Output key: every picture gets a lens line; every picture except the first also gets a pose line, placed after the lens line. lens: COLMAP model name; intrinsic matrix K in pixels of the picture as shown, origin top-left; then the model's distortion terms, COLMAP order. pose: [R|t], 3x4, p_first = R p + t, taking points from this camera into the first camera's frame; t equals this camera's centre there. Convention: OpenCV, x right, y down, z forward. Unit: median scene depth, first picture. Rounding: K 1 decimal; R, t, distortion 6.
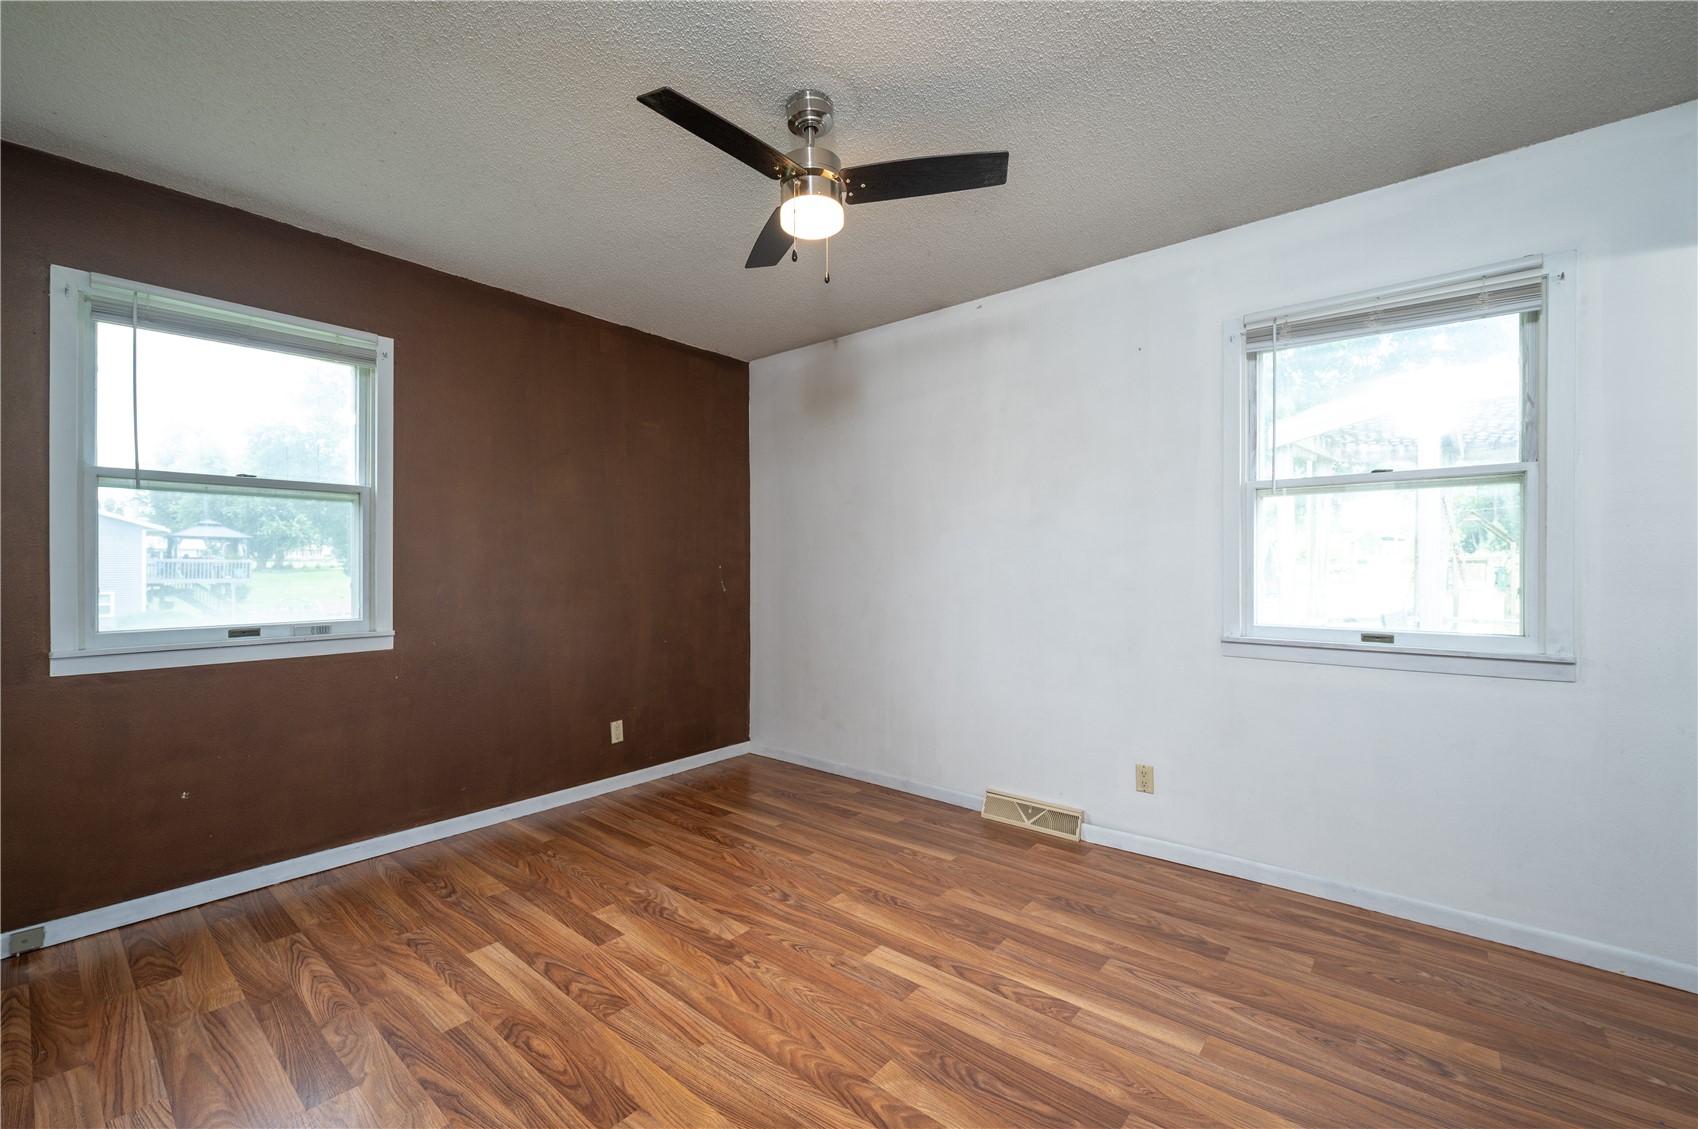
lens RADIAL K [[718.1, 0, 850.5], [0, 718.1, 564.5], [0, 0, 1]] dist [-0.001466, 0.000623]
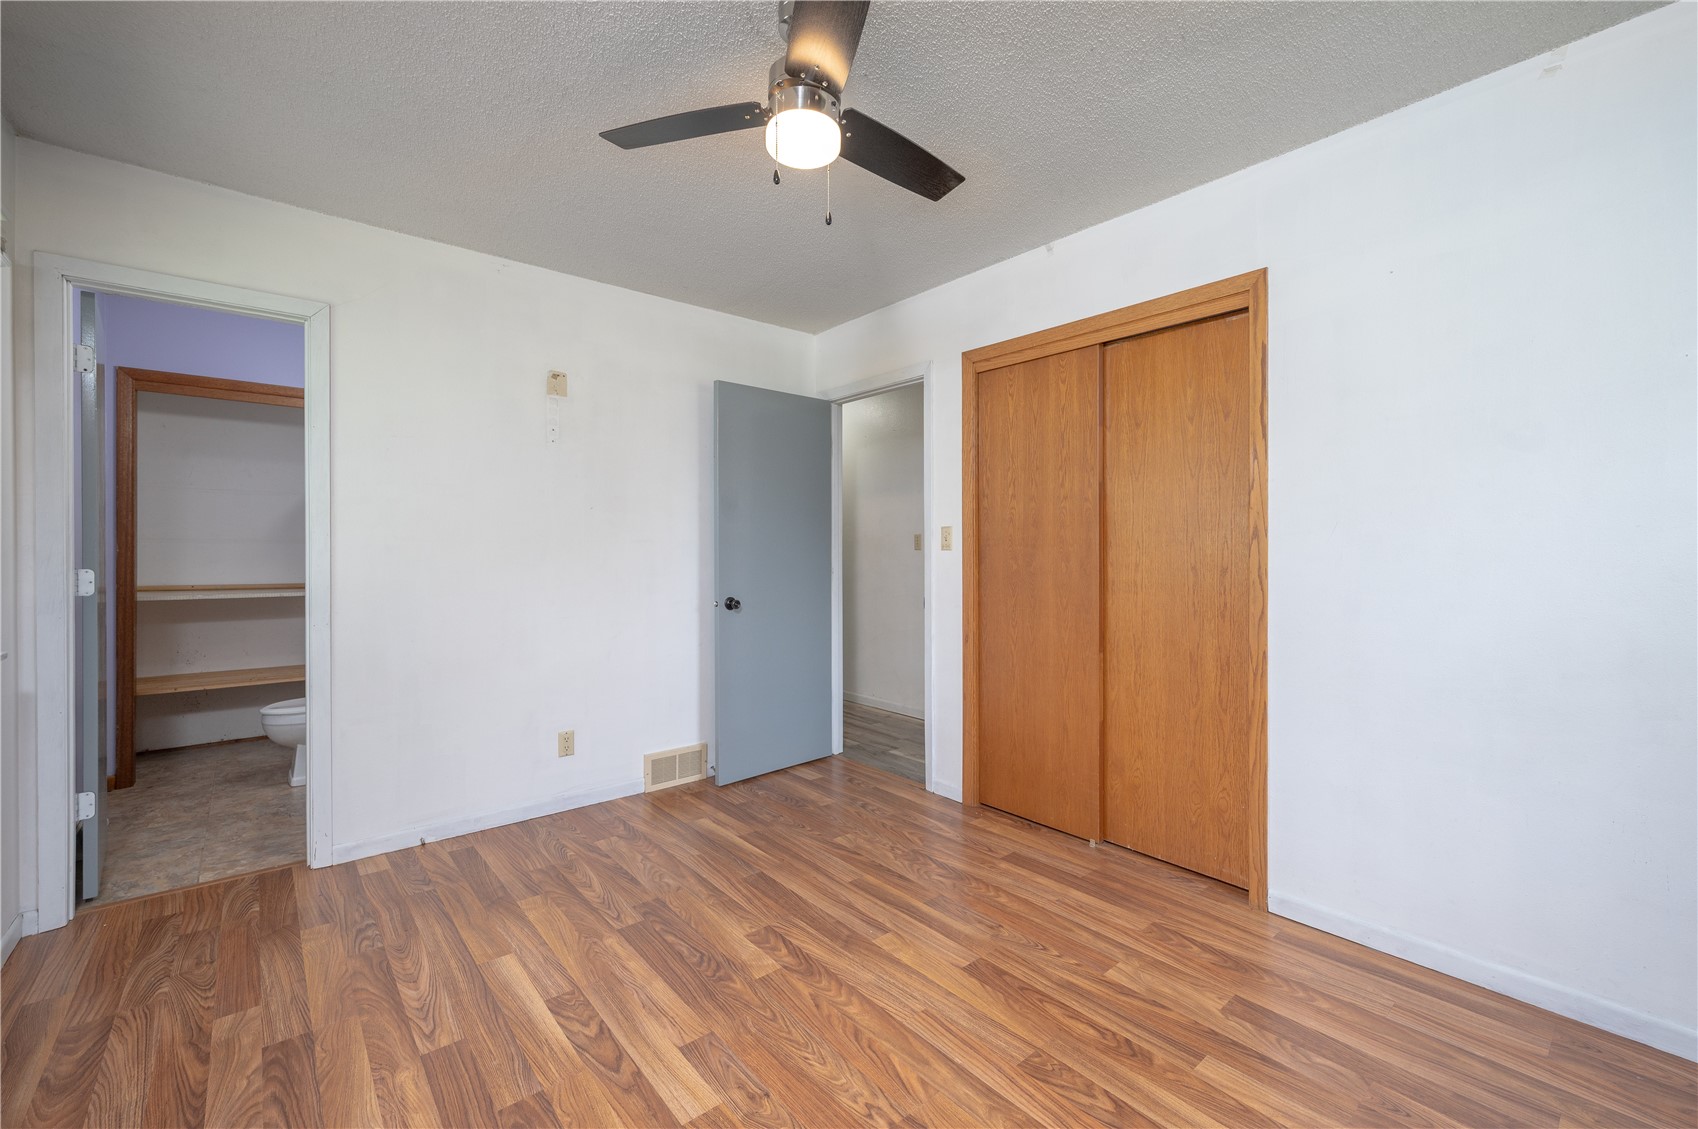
lens RADIAL K [[718.1, 0, 849.8], [0, 718.1, 556.6], [0, 0, 1]] dist [-0.001466, 0.000623]
pose [[-0.985272, 0.001501, 0.170986, -0.269282], [0.002931, 0.999963, 0.008111, 0.000589], [-0.170967, 0.008493, -0.985240, 1.952933]]
